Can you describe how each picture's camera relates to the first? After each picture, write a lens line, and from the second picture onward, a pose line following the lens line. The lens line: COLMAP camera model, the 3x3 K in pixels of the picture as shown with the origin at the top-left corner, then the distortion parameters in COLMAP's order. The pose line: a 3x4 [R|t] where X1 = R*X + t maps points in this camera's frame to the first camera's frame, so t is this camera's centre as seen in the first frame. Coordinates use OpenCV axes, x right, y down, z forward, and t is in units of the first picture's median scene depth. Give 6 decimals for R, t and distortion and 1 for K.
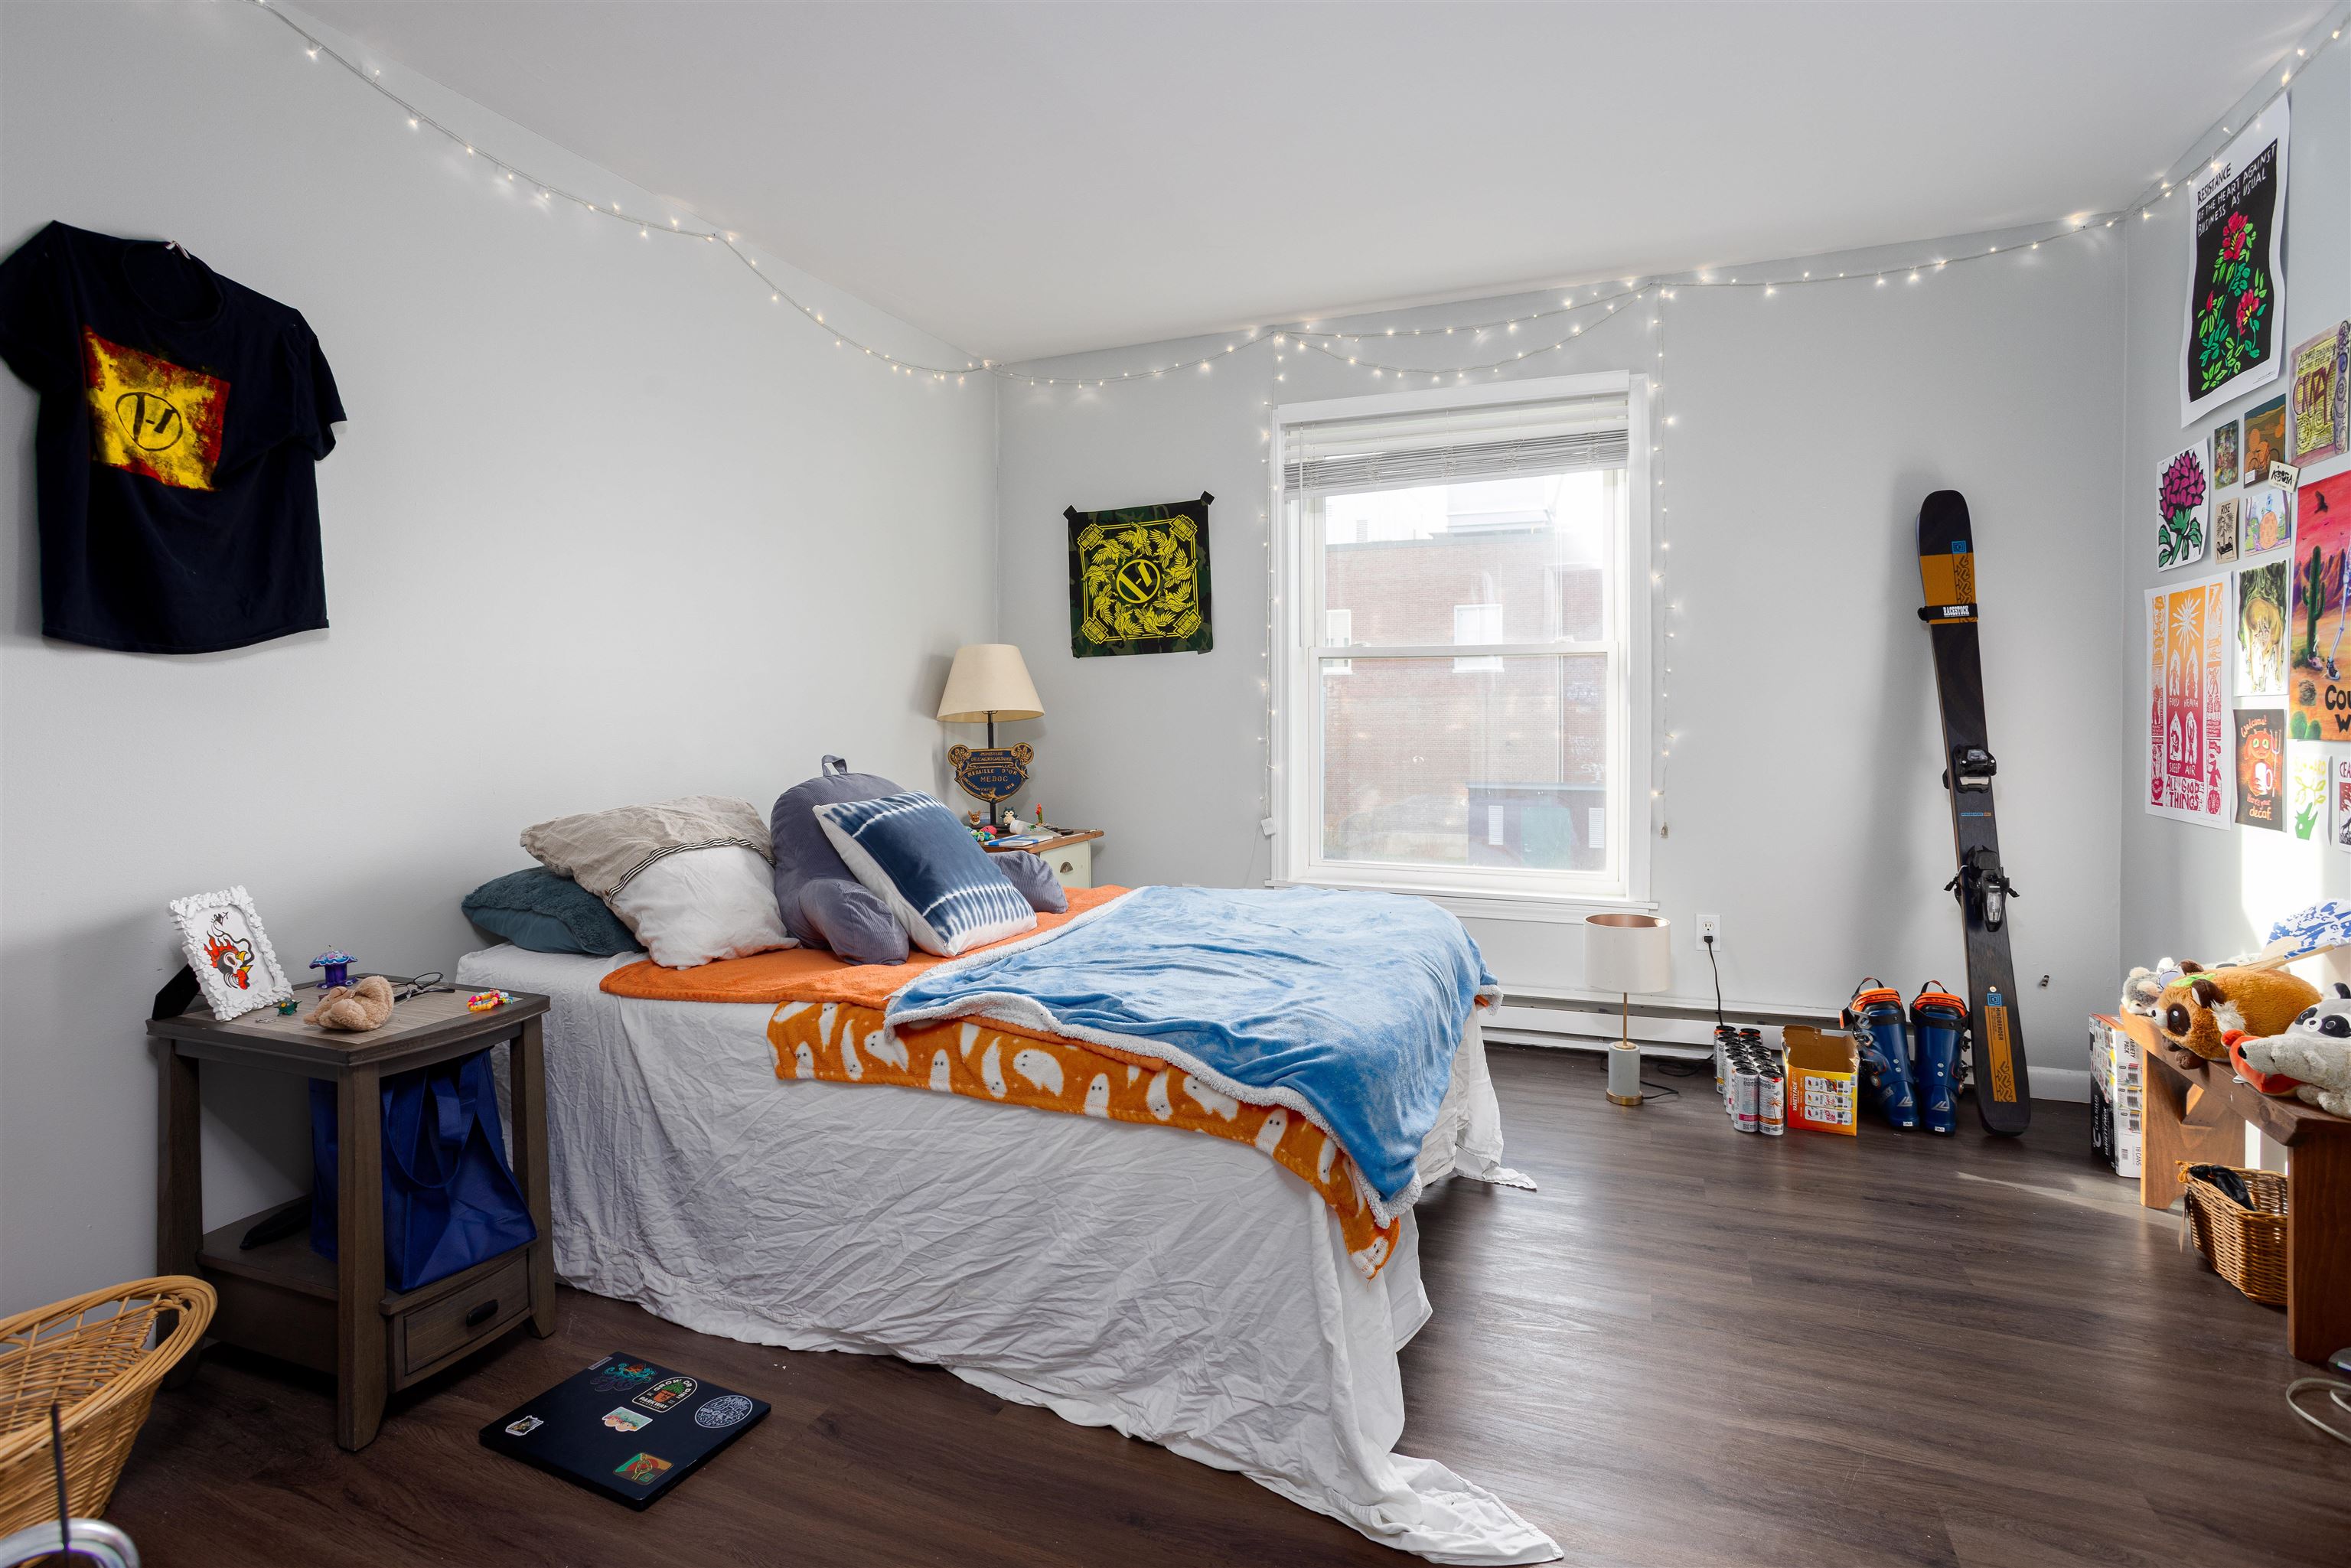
lens RADIAL K [[1171.4, 0, 1148.2], [0, 1171.4, 716.0], [0, 0, 1]] dist [-0.050034, 0.029757]
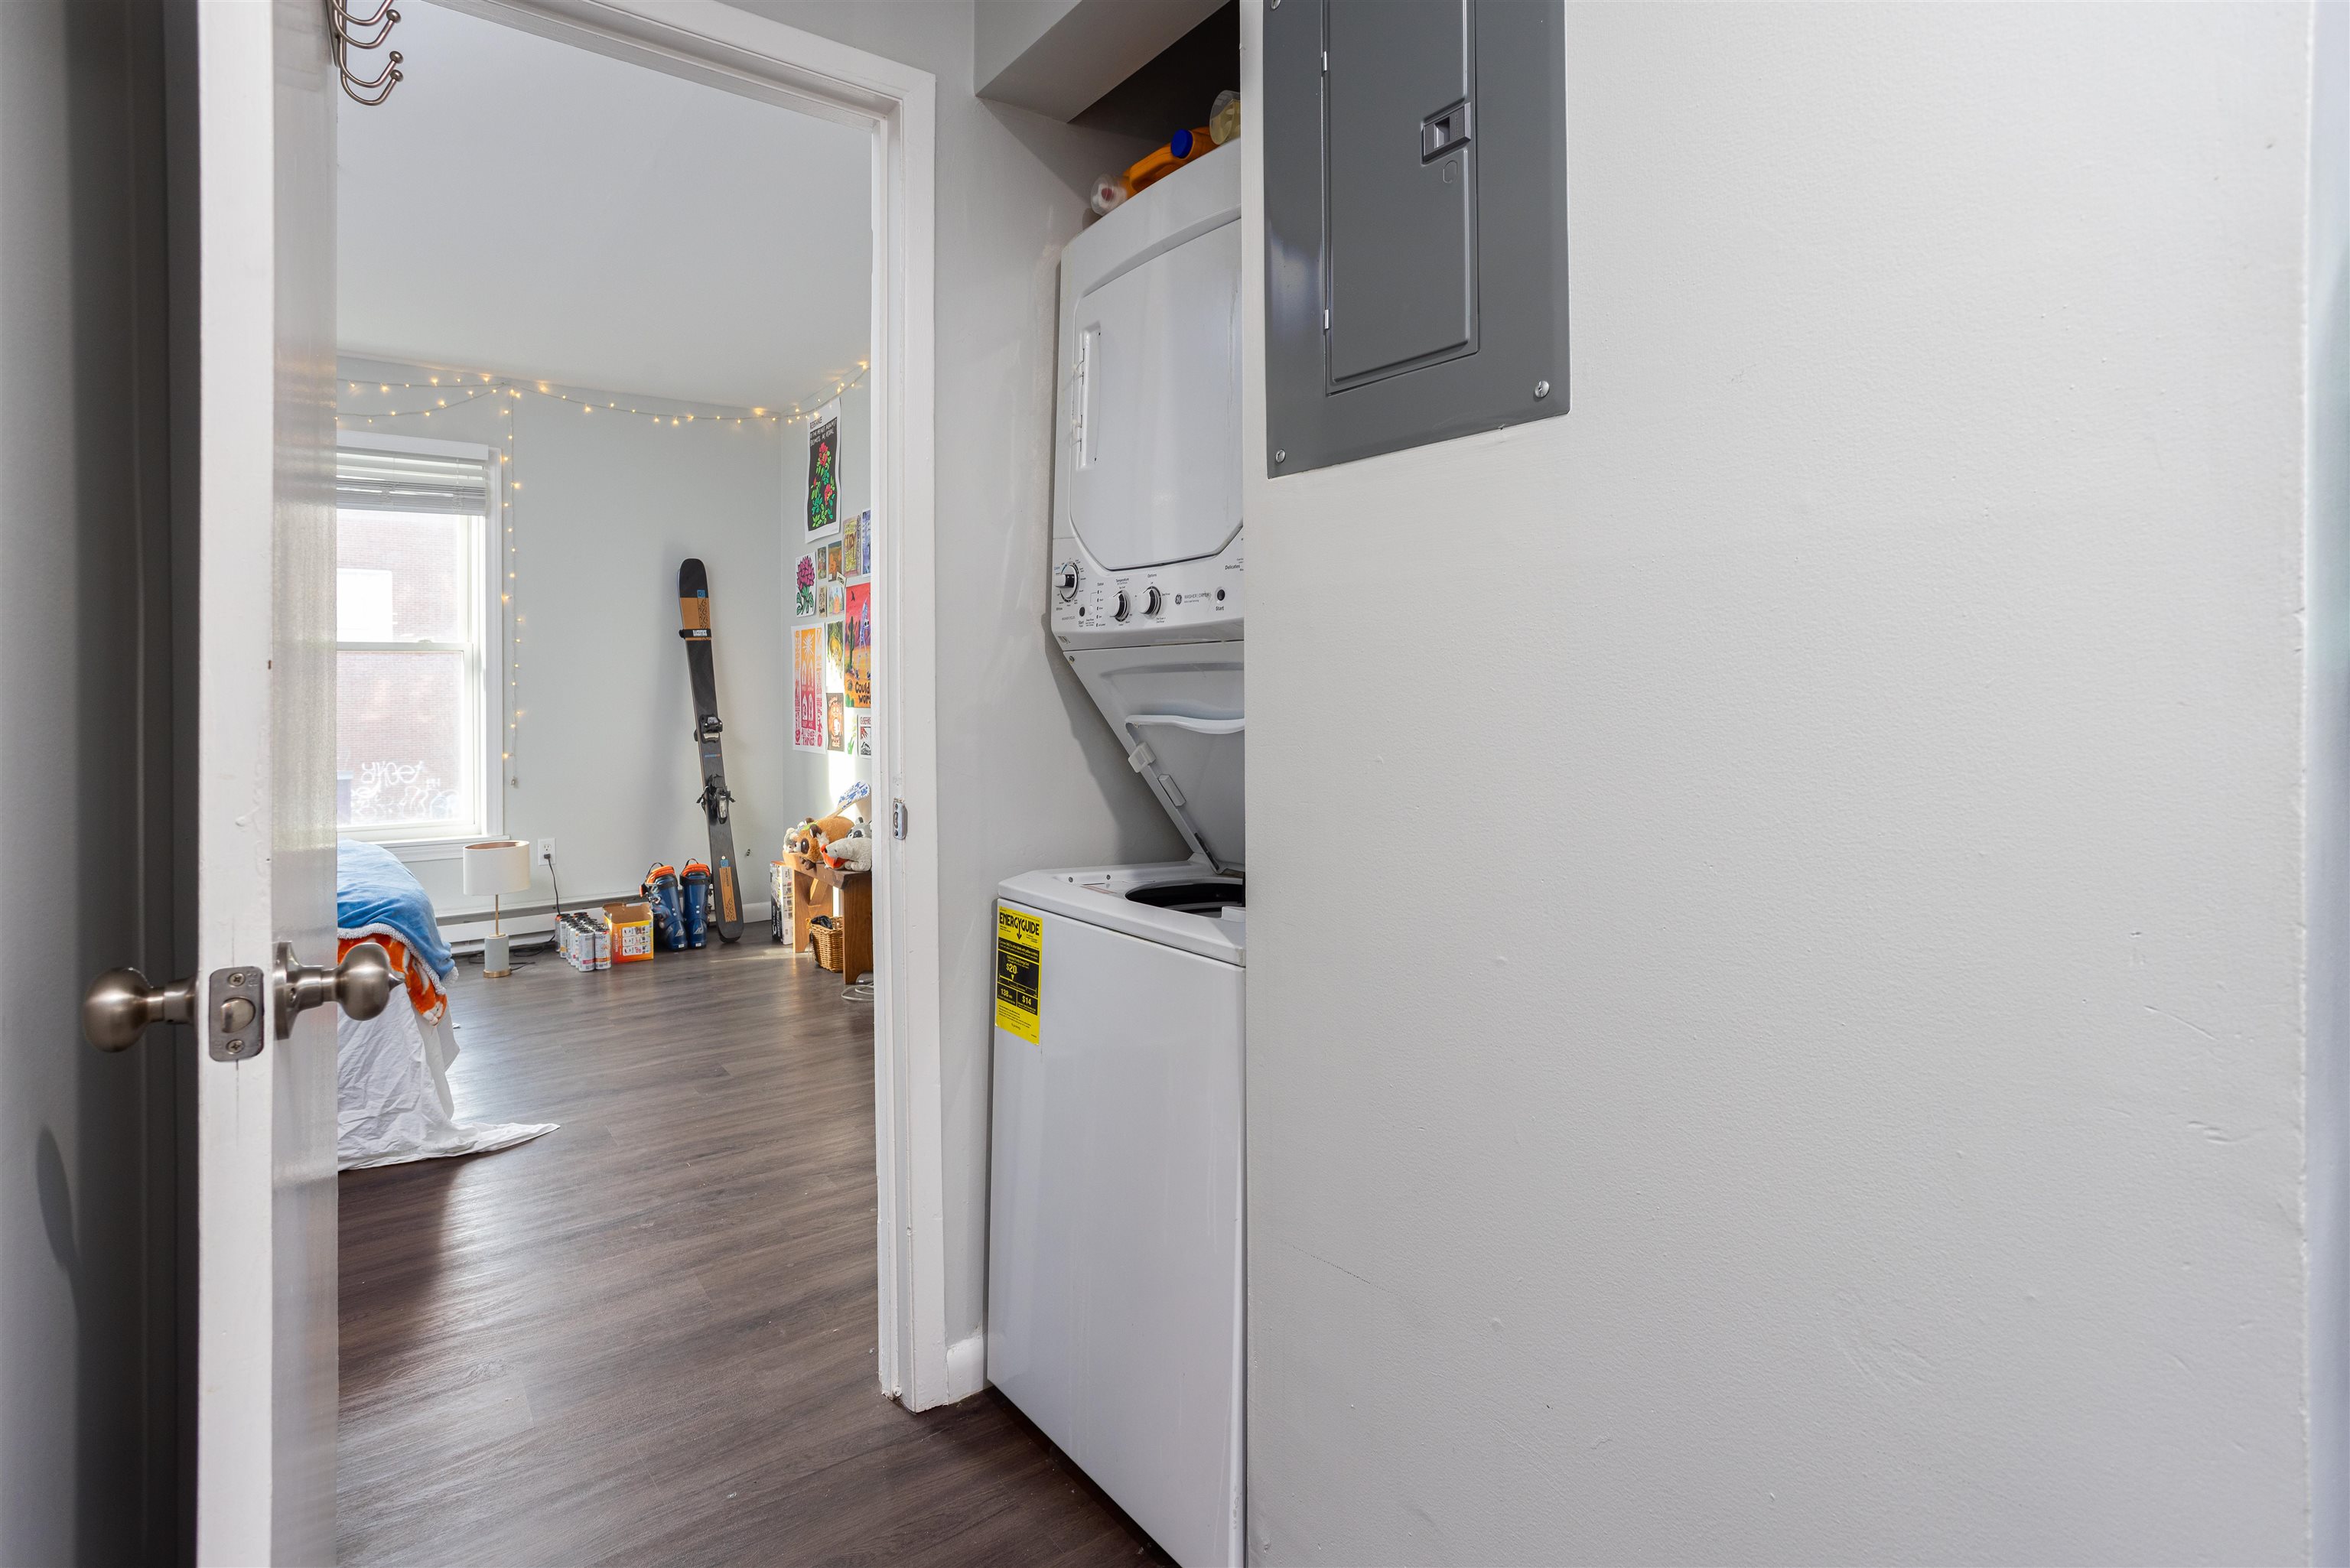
lens RADIAL K [[1170.9, 0, 1147.7], [0, 1170.9, 716.0], [0, 0, 1]] dist [-0.050034, 0.029757]
pose [[0.538758, -0.021487, 0.842187, -0.418399], [0.006997, 0.999754, 0.021031, -0.003572], [-0.842432, -0.005438, 0.538776, -0.512304]]
